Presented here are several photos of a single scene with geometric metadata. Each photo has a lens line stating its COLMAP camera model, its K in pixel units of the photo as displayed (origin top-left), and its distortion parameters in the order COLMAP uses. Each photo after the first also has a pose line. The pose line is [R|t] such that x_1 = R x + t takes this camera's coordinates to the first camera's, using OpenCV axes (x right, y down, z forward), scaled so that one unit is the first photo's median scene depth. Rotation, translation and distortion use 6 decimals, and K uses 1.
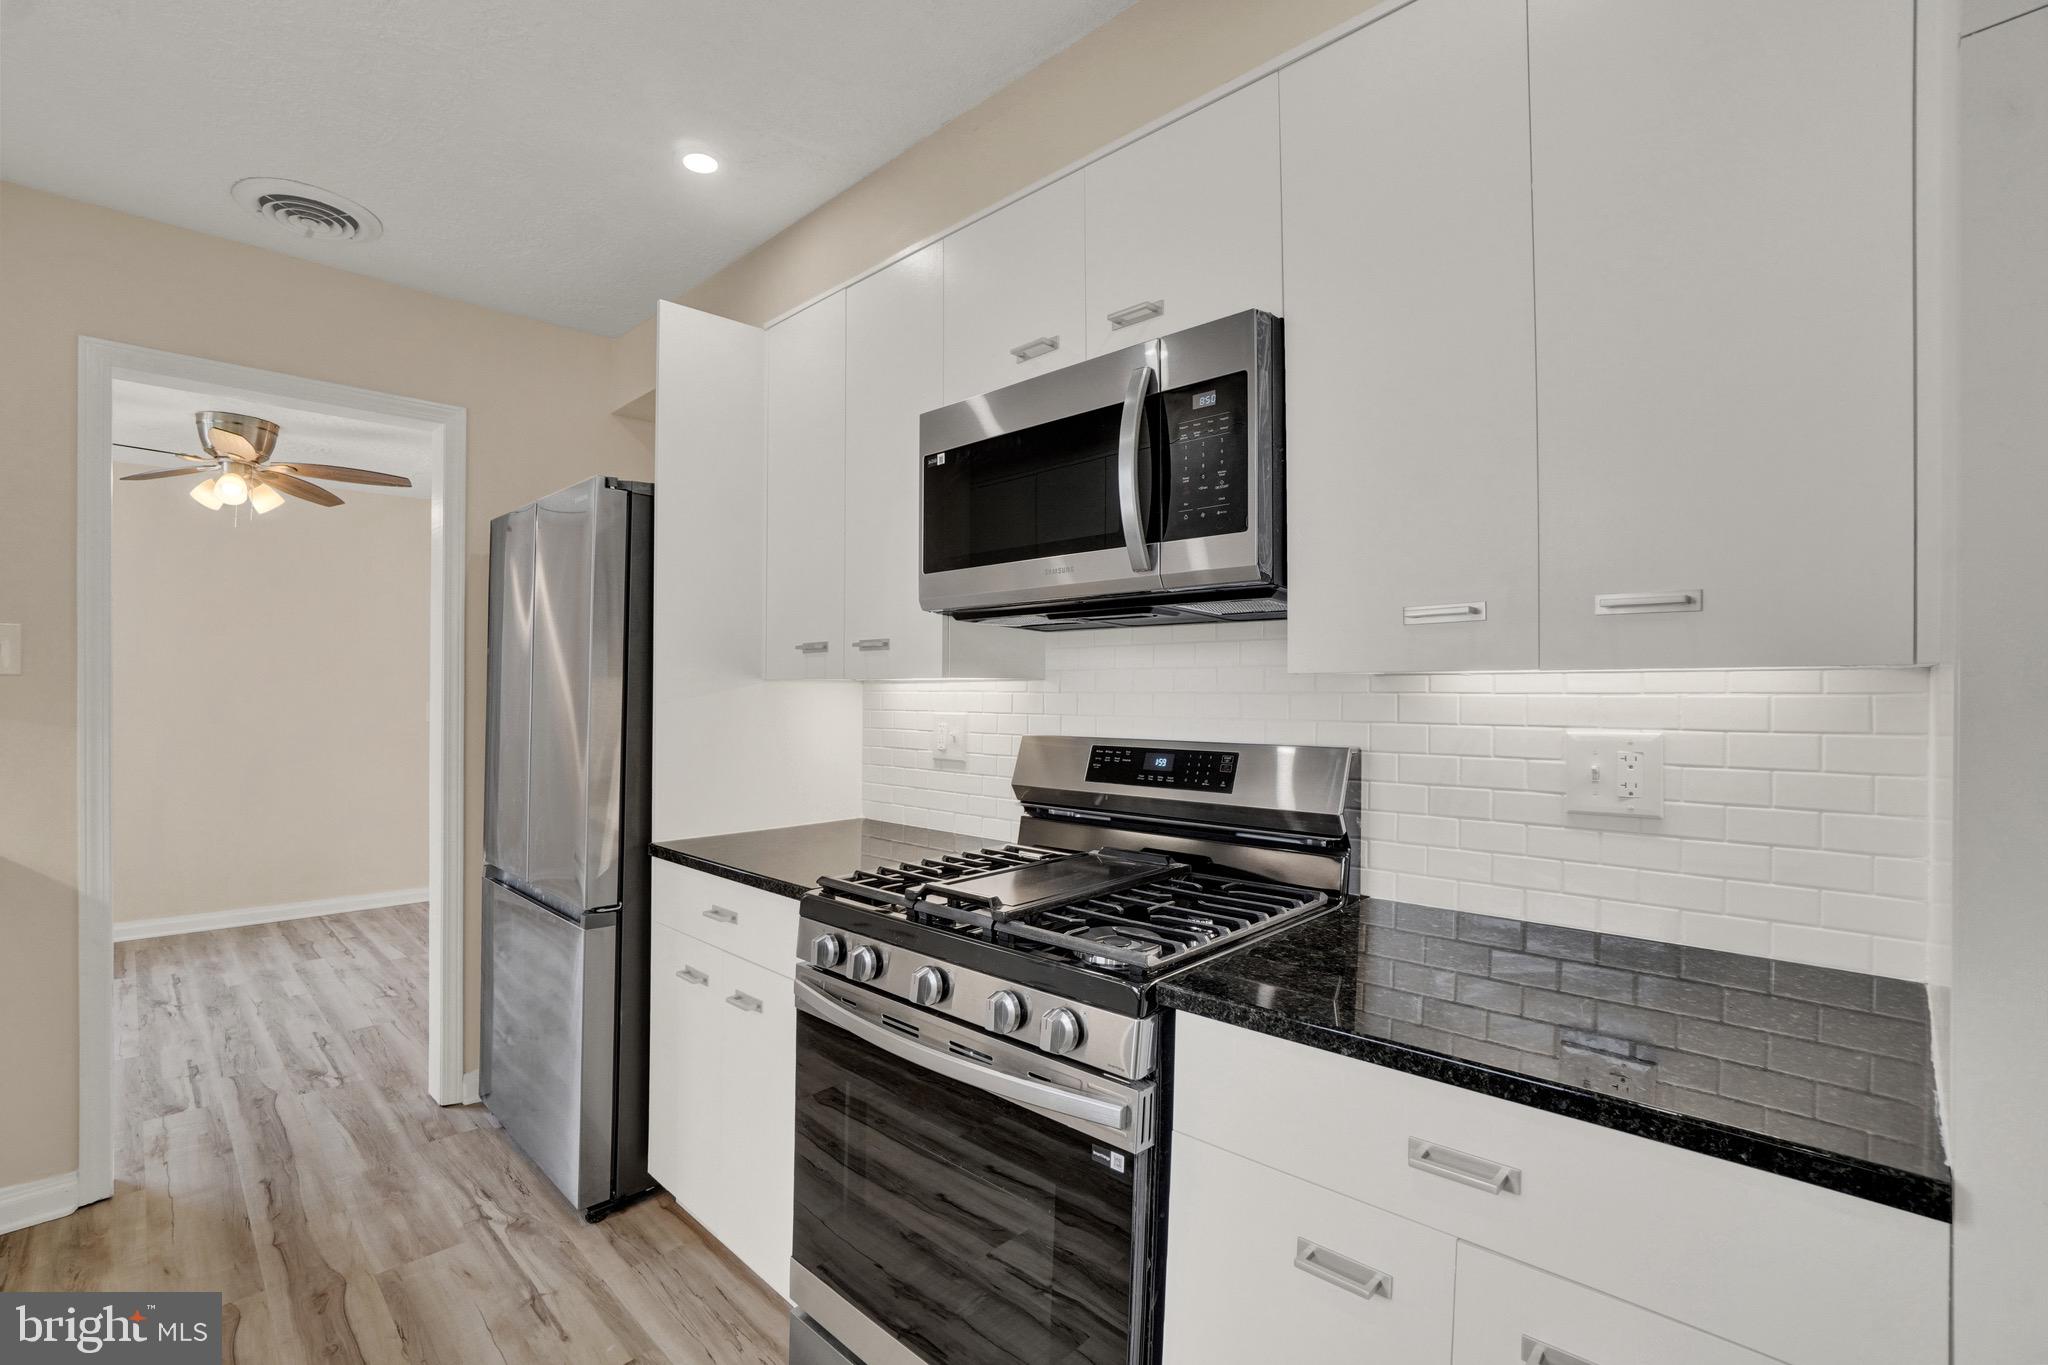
lens RADIAL K [[915.5, 0, 1009.3], [0, 915.5, 685.3], [0, 0, 1]] dist [-0.036812, 0.006117]
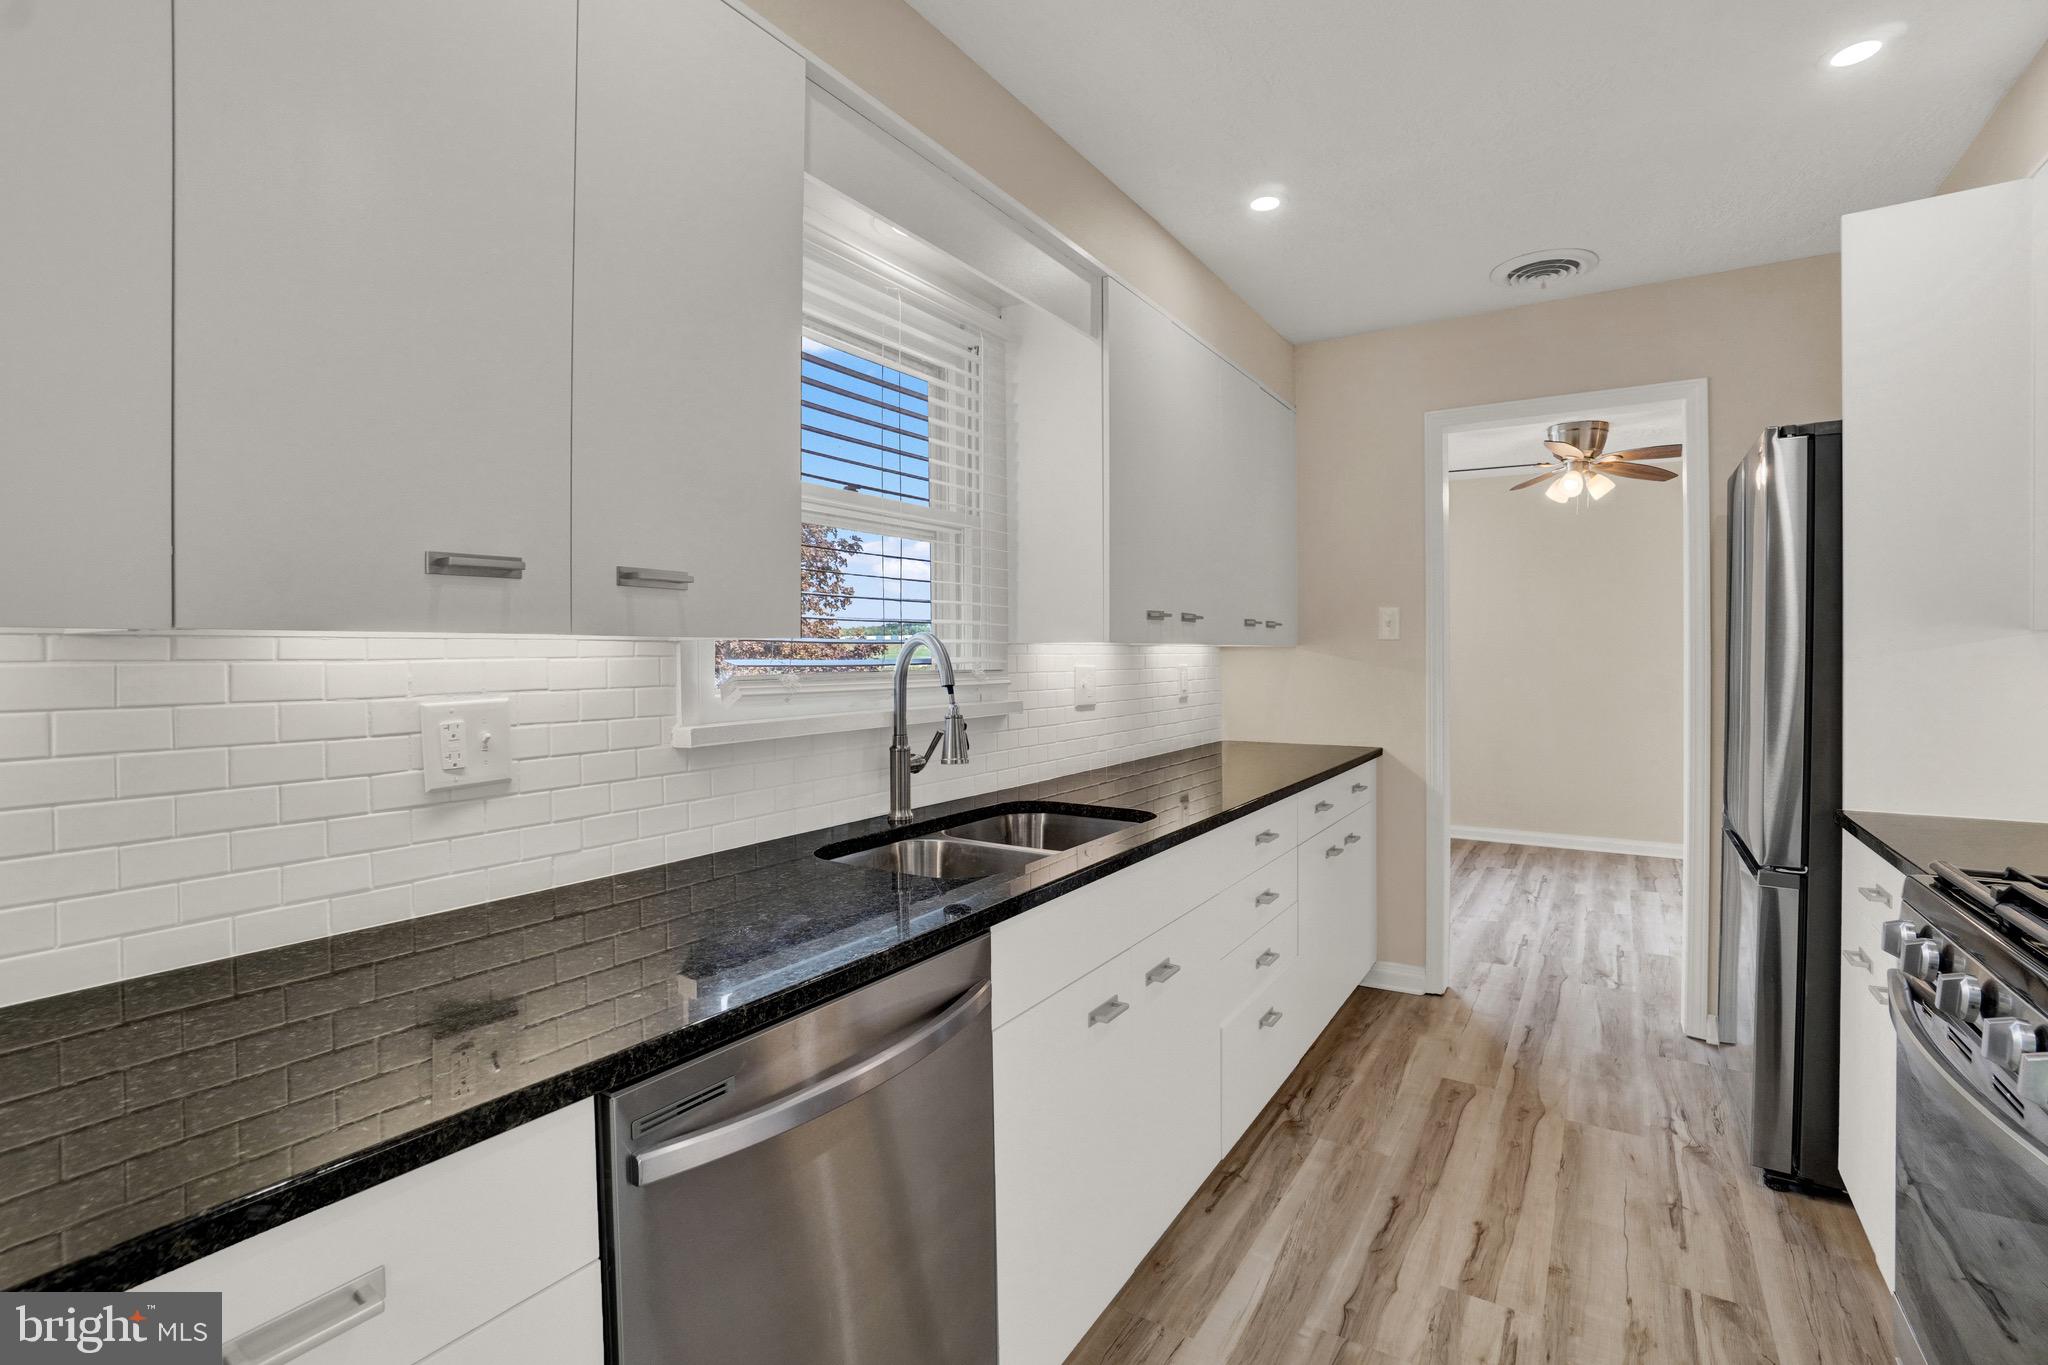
lens RADIAL K [[915.5, 0, 1021.0], [0, 915.5, 682.5], [0, 0, 1]] dist [-0.036812, 0.006117]
pose [[0.213386, 0.027297, -0.976587, 0.261032], [0.011820, 0.999464, 0.030519, 0.004042], [0.976896, -0.018056, 0.212949, -0.000303]]
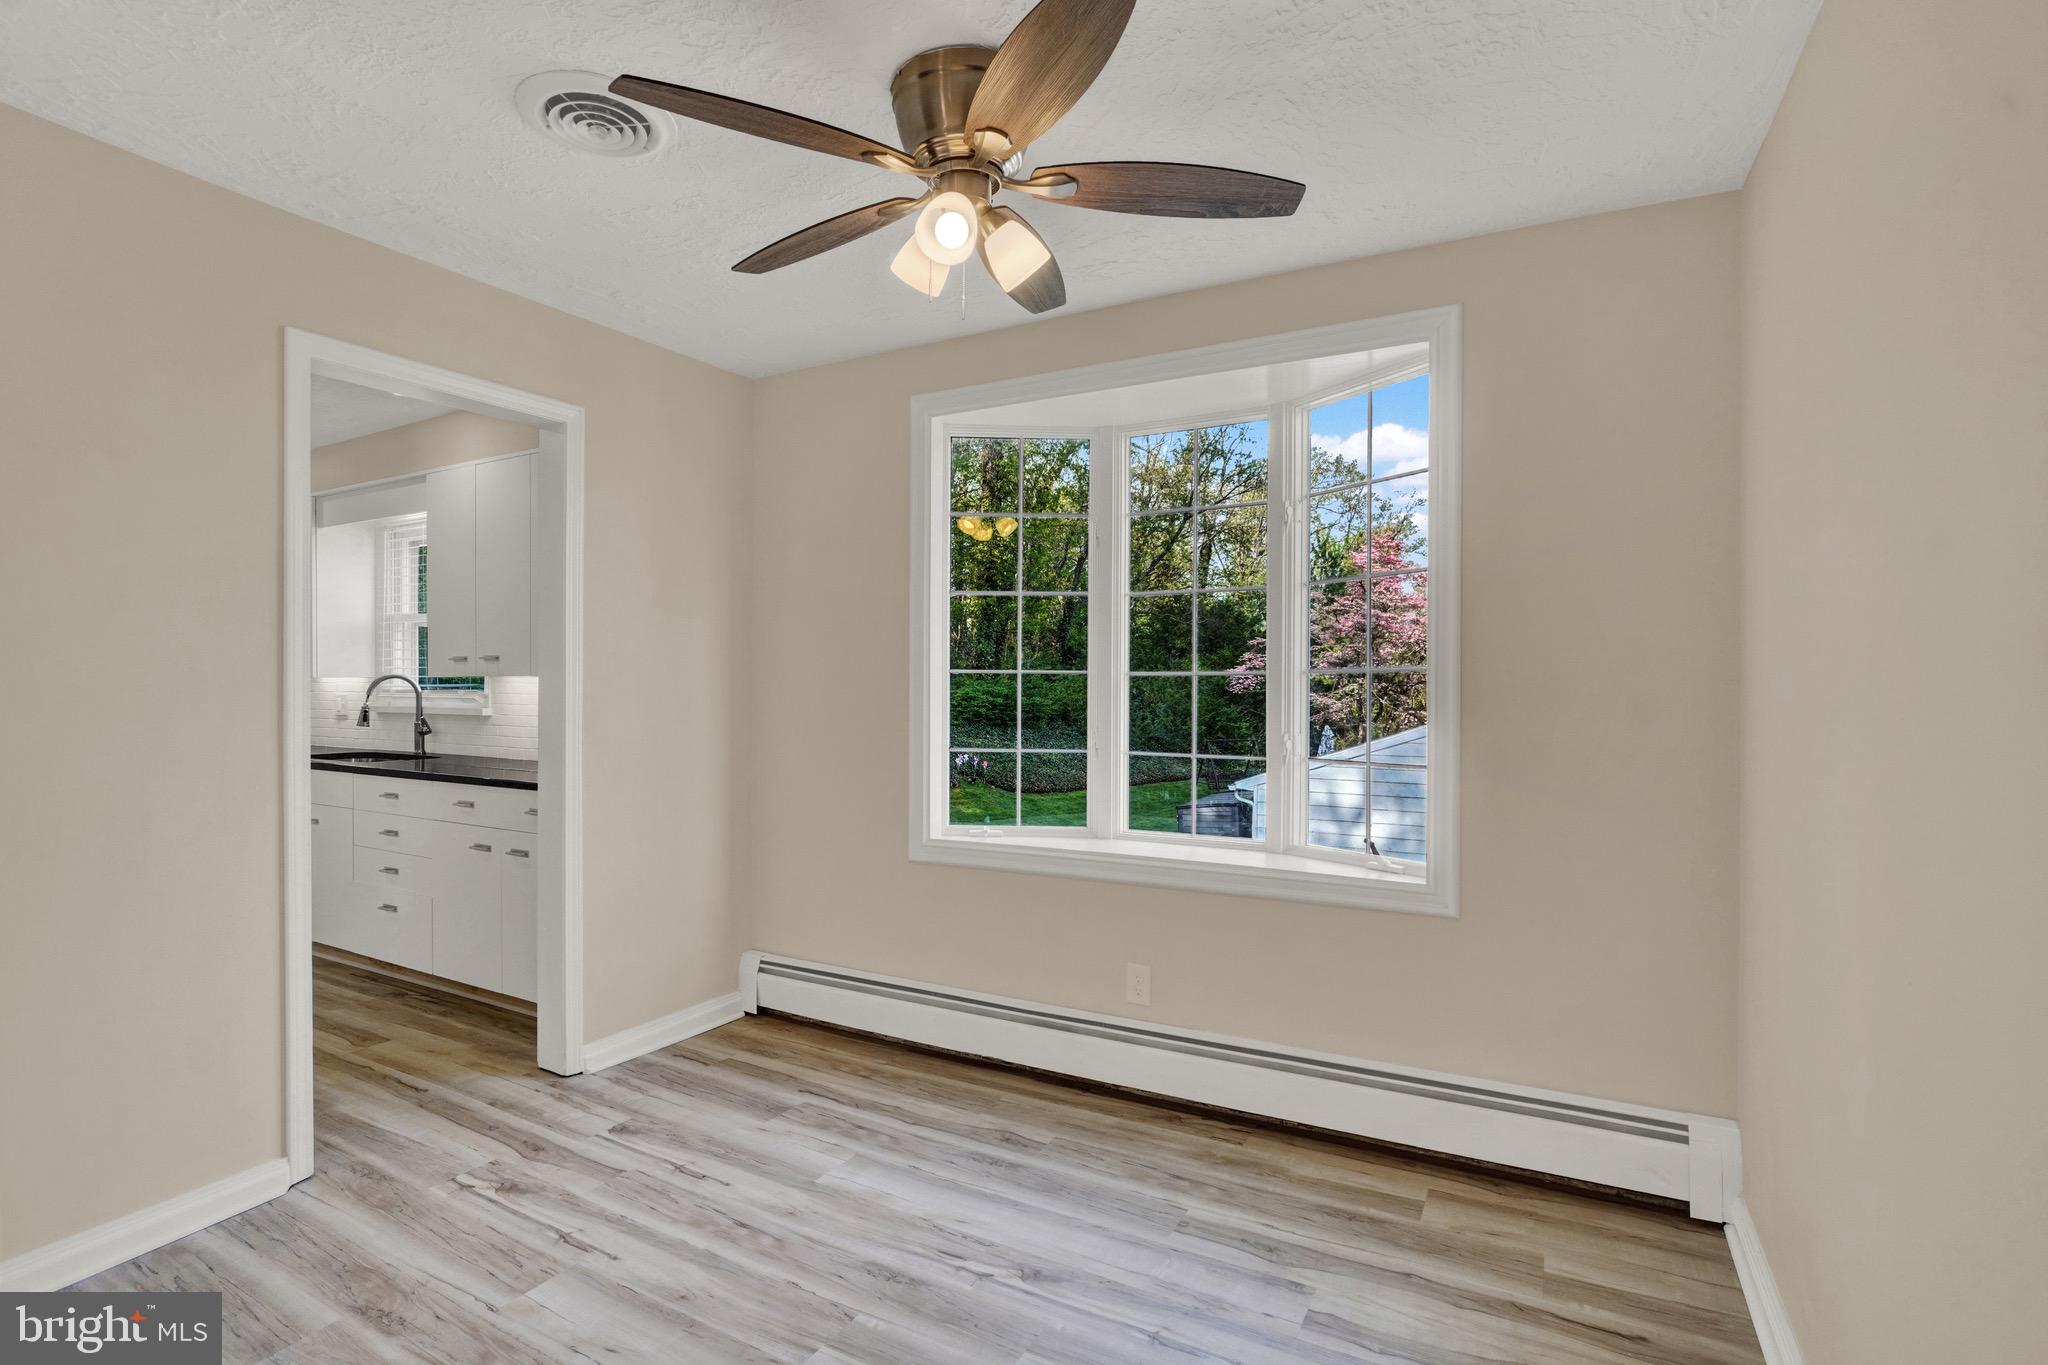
lens RADIAL K [[1073.6, 0, 1027.2], [0, 1073.6, 683.3], [0, 0, 1]] dist [0.004170, 0.000465]
pose [[-0.975909, 0.007604, -0.218045, -1.237338], [0.009702, 0.999916, -0.008554, 0.030320], [0.217961, -0.010463, -0.975901, 2.430113]]
